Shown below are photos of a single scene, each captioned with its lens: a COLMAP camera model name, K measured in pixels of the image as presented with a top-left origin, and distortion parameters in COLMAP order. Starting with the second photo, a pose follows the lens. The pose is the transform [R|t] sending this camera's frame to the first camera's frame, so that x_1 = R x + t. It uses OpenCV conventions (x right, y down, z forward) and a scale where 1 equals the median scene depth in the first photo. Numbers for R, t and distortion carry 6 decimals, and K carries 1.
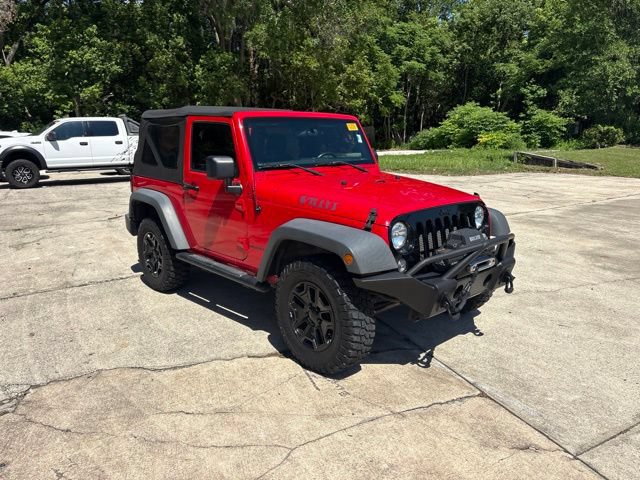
lens RADIAL K [[482.5, 0, 322.3], [0, 482.5, 236.9], [0, 0, 1]] dist [0.054428, -0.059591]
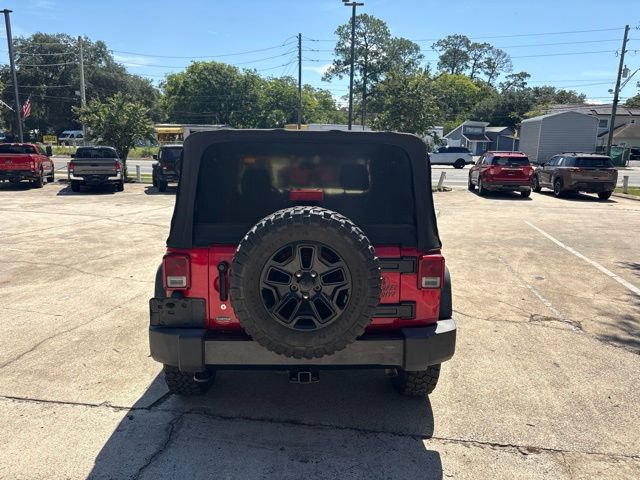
lens RADIAL K [[482.5, 0, 321.9], [0, 482.5, 239.8], [0, 0, 1]] dist [0.054428, -0.059591]
pose [[-0.758853, -0.121490, 0.639830, -0.843617], [0.126315, 0.936334, 0.327602, -0.444500], [-0.638895, 0.329422, -0.695194, 1.939859]]
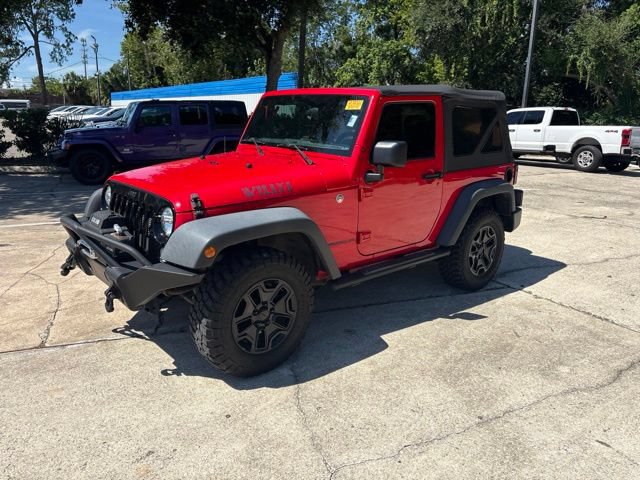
lens RADIAL K [[482.5, 0, 323.1], [0, 482.5, 239.5], [0, 0, 1]] dist [0.054428, -0.059591]
pose [[-0.022177, 0.254027, -0.966943, 0.988533], [-0.236032, 0.938509, 0.251970, -0.245022], [0.971492, 0.233817, 0.039146, 1.138507]]
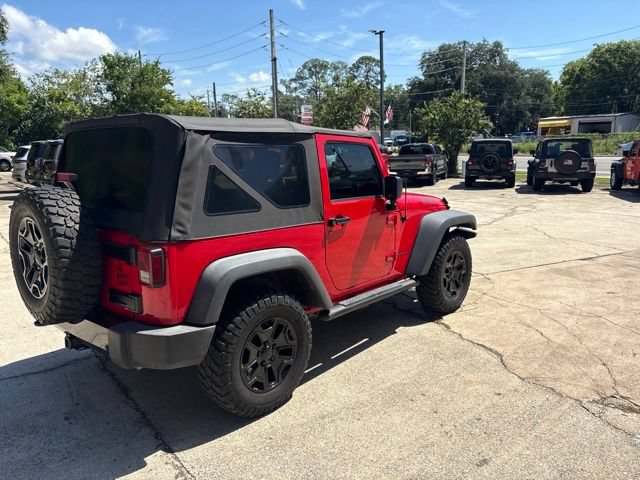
lens RADIAL K [[482.5, 0, 319.3], [0, 482.5, 237.2], [0, 0, 1]] dist [0.054428, -0.059591]
pose [[-0.086538, -0.171585, 0.981361, -1.157464], [0.224664, 0.956321, 0.187018, -0.255122], [-0.970586, 0.236661, -0.044209, 1.166887]]
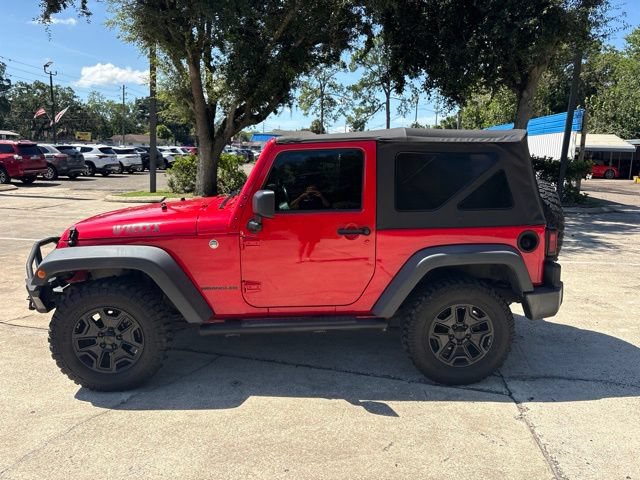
lens RADIAL K [[482.5, 0, 321.4], [0, 482.5, 243.8], [0, 0, 1]] dist [0.054428, -0.059591]
pose [[-0.633054, 0.143712, -0.760651, 0.686376], [-0.170464, 0.932616, 0.318071, -0.407418], [0.755106, 0.331019, -0.565899, 1.796842]]
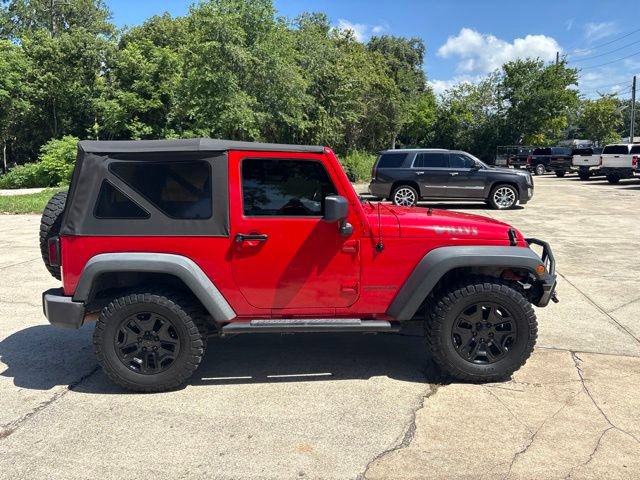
lens RADIAL K [[482.5, 0, 317.0], [0, 482.5, 239.6], [0, 0, 1]] dist [0.054428, -0.059591]
pose [[0.671360, -0.124194, 0.730651, -0.851020], [0.171110, 0.985199, 0.010237, -0.095977], [-0.721108, 0.118149, 0.682674, 0.404422]]
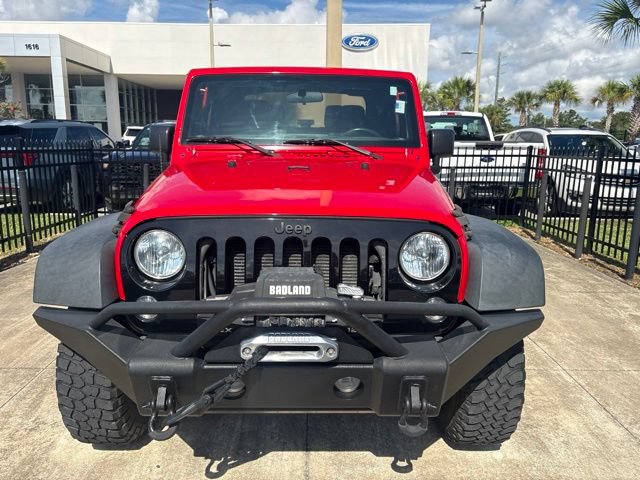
lens RADIAL K [[482.5, 0, 320.7], [0, 482.5, 243.6], [0, 0, 1]] dist [0.054428, -0.059591]
pose [[0.744748, 0.161222, -0.647579, 0.514820], [-0.153883, 0.985717, 0.068433, -0.064023], [0.649362, 0.048686, 0.758919, 0.541608]]
